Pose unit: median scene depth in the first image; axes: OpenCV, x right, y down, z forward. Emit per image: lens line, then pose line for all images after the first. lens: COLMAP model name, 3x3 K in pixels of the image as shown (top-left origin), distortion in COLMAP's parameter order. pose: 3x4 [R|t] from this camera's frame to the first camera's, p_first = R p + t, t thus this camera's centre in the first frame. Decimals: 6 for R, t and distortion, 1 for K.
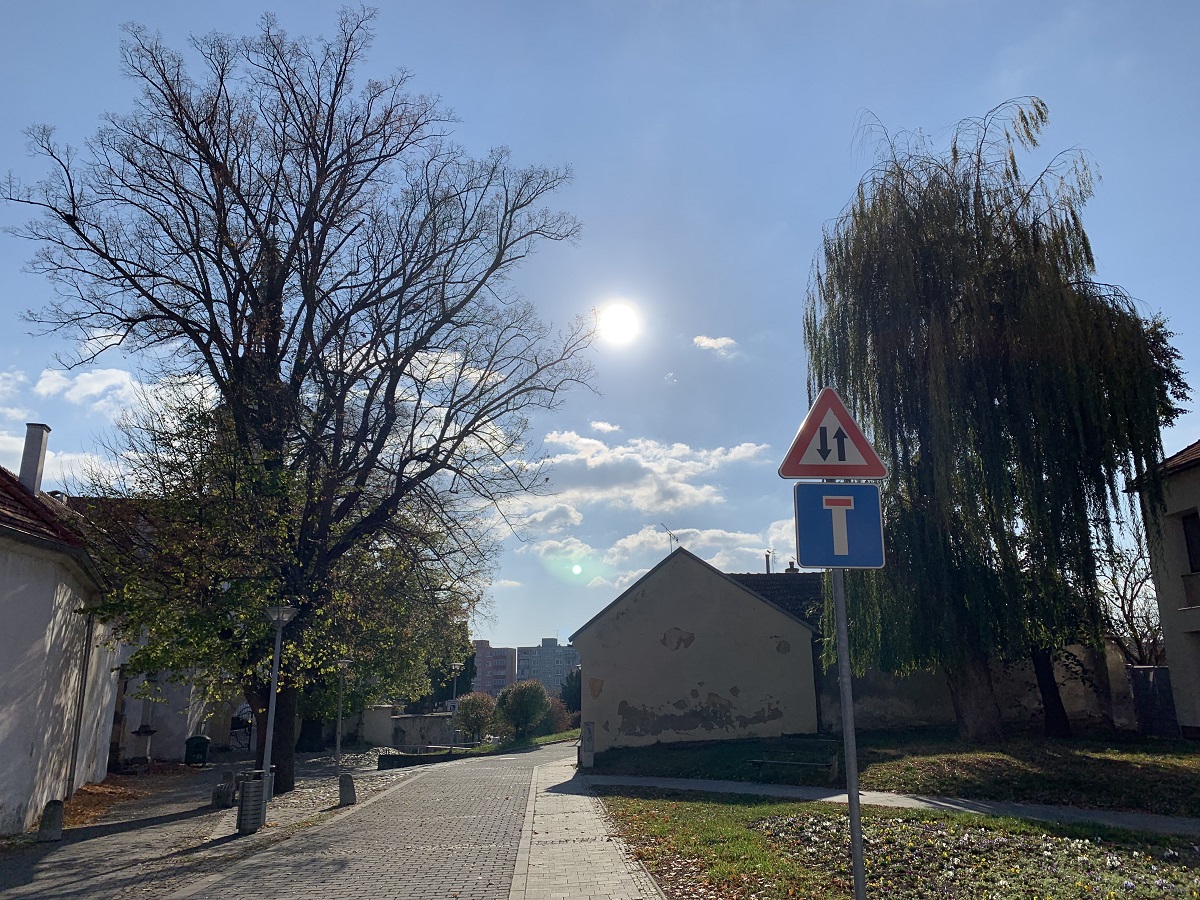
lens RADIAL K [[906.2, 0, 600.0], [0, 906.2, 450.0], [0, 0, 1]] dist [0.080514, -0.091946]
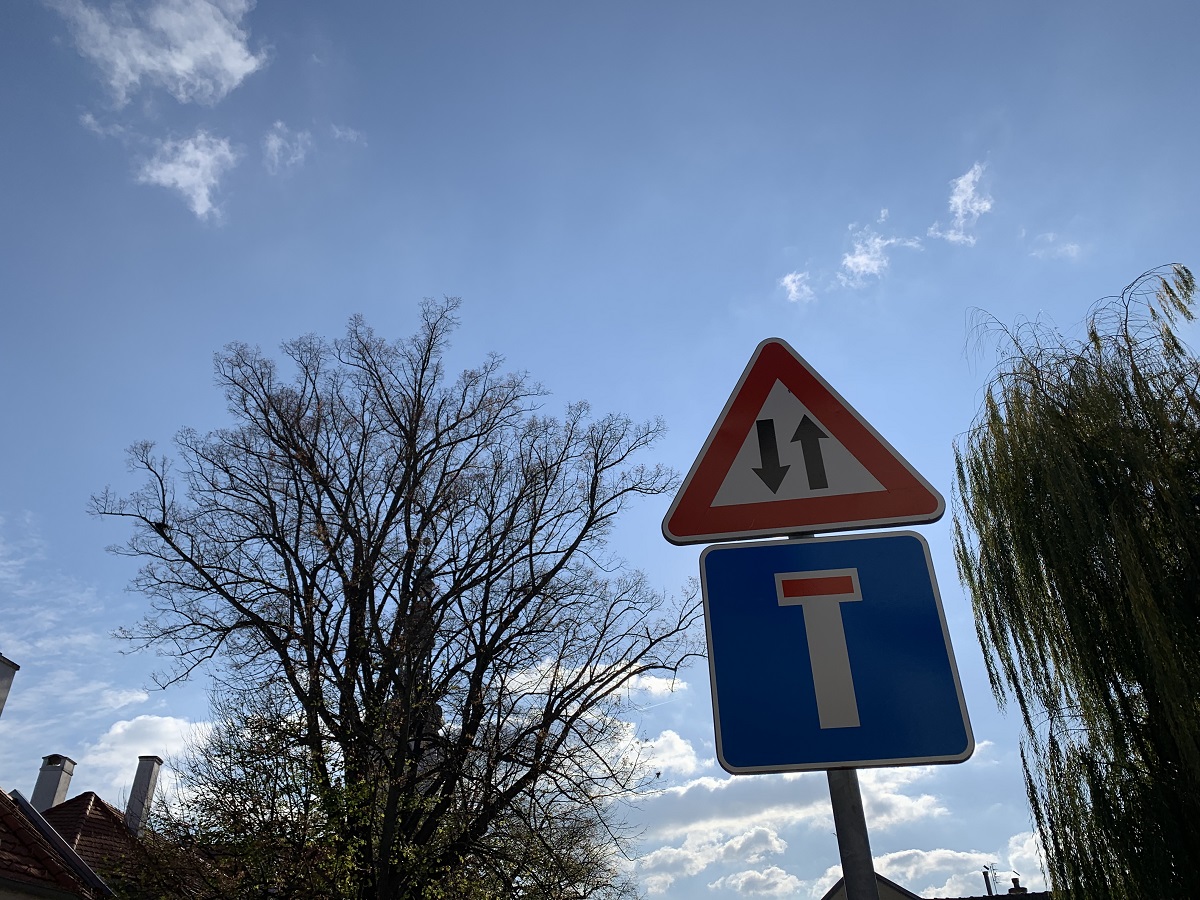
lens RADIAL K [[906.2, 0, 600.0], [0, 906.2, 450.0], [0, 0, 1]] dist [0.080514, -0.091946]
pose [[0.979605, -0.122314, -0.159415, 0.056927], [0.063417, 0.941031, -0.332323, 0.029444], [0.190662, 0.315435, 0.929596, 0.145172]]
